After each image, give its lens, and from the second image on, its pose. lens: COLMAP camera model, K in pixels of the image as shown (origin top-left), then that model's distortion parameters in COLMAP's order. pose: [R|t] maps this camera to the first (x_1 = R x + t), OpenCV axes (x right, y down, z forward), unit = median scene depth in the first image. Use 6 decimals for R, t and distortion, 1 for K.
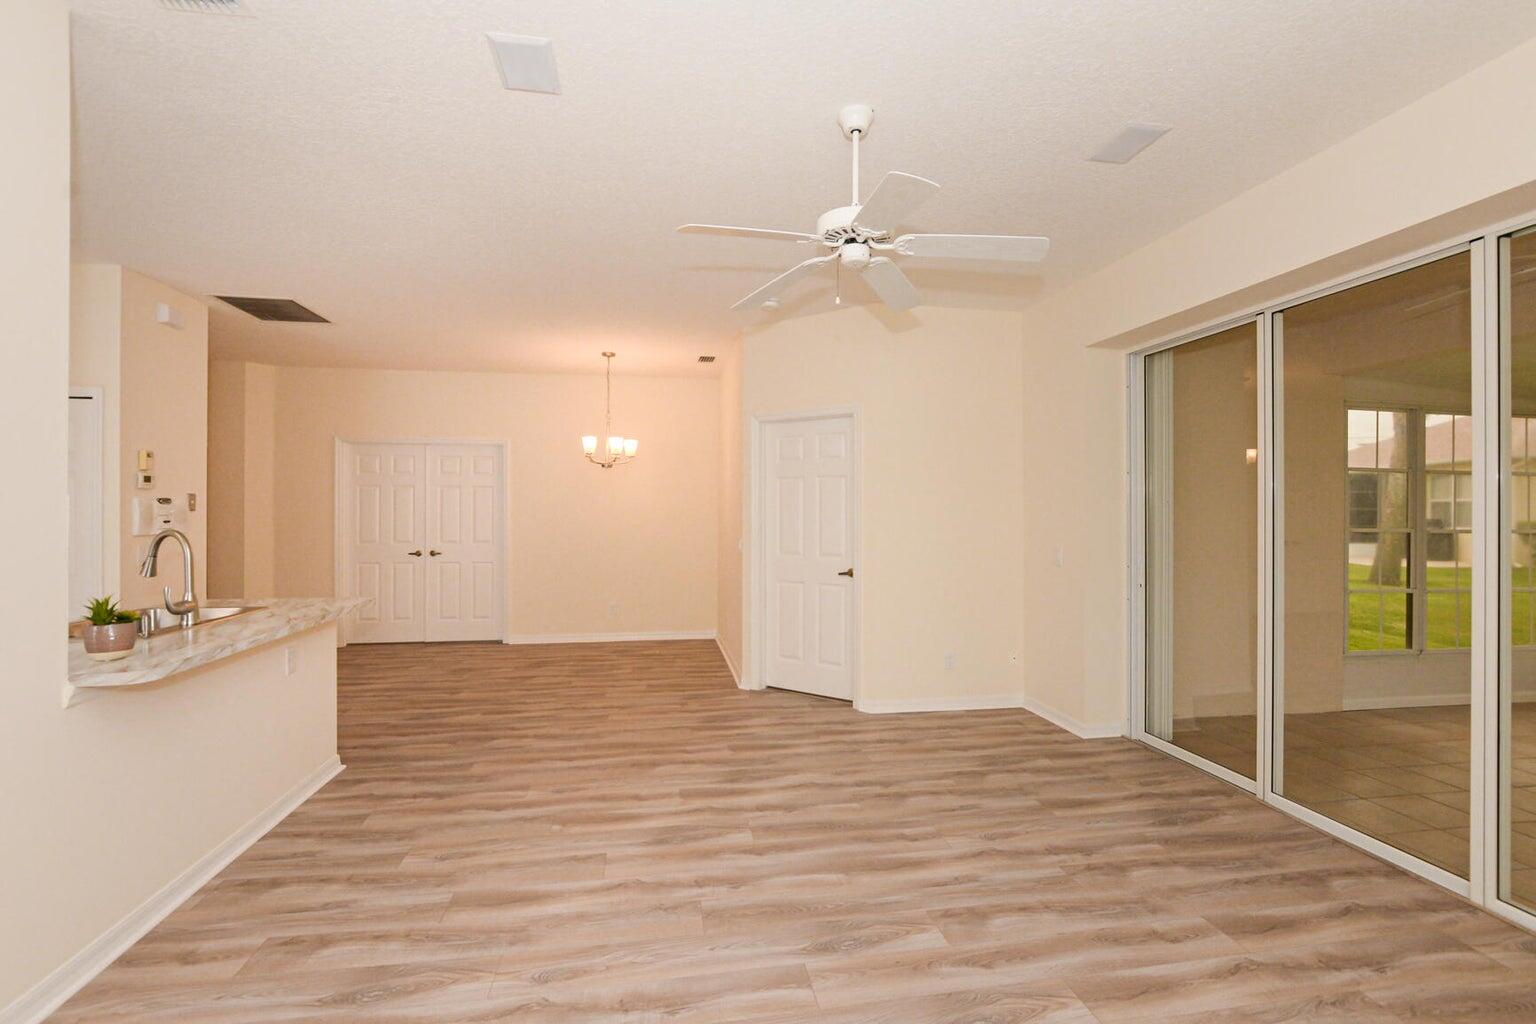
lens RADIAL K [[680.5, 0, 771.4], [0, 680.5, 512.3], [0, 0, 1]] dist [-0.016297, 0.001927]
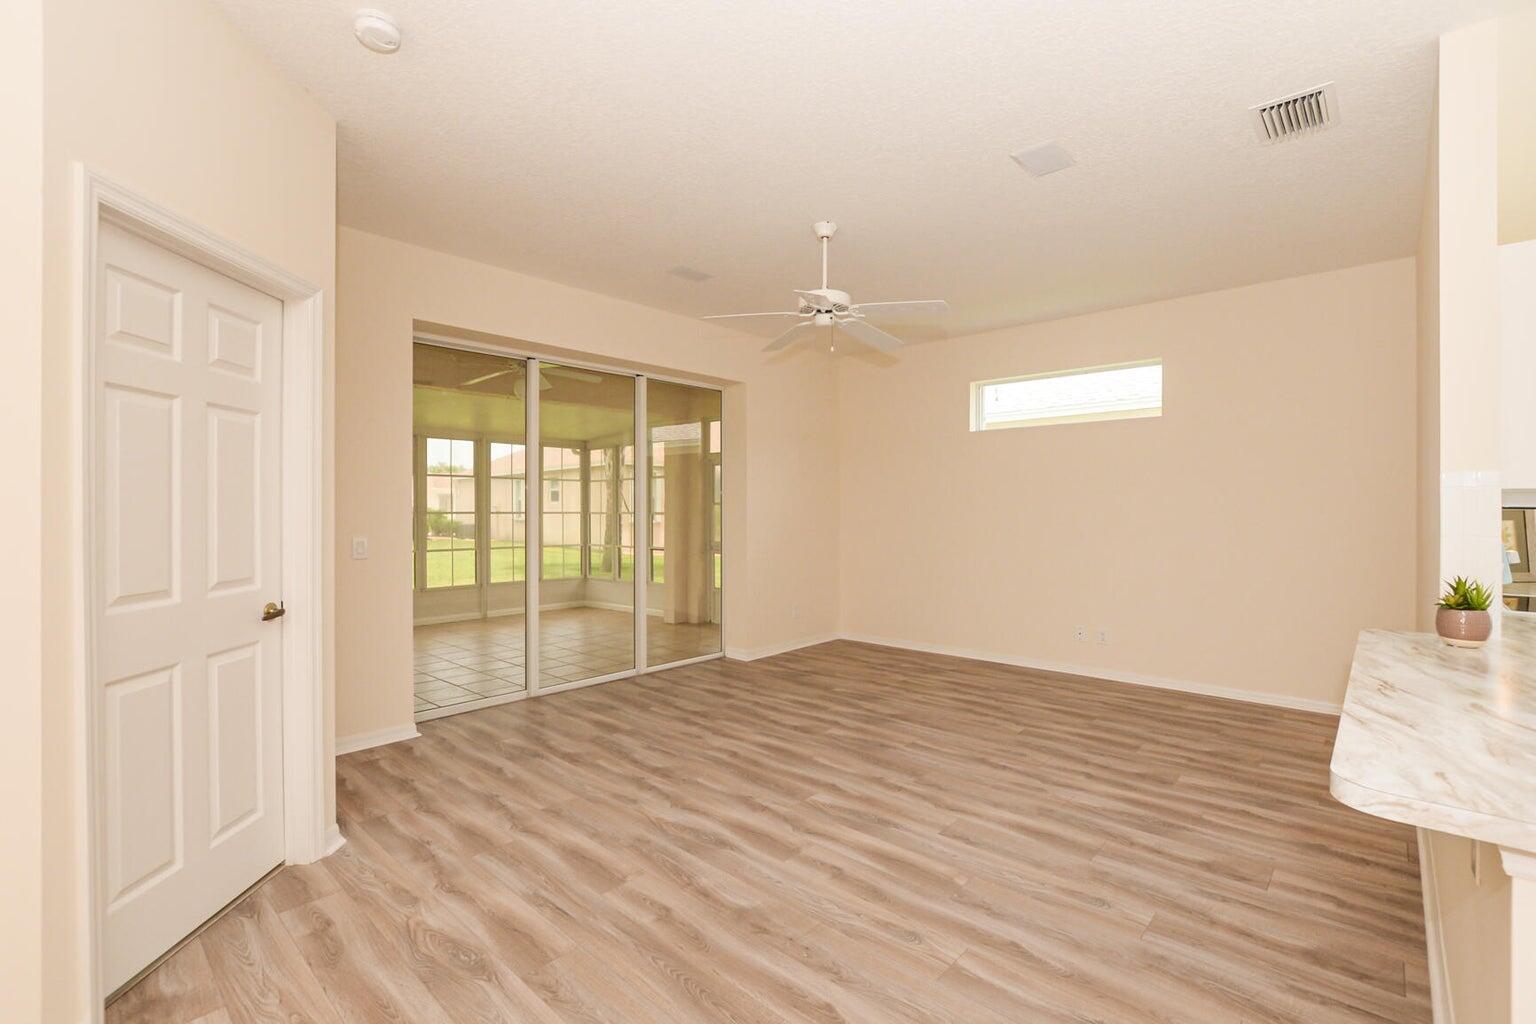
lens RADIAL K [[680.5, 0, 761.7], [0, 680.5, 506.5], [0, 0, 1]] dist [-0.016297, 0.001927]
pose [[-0.604043, 0.000040, 0.796952, -0.764298], [-0.001026, 0.999999, -0.000828, 0.017530], [-0.796951, -0.001318, -0.604042, 1.566986]]
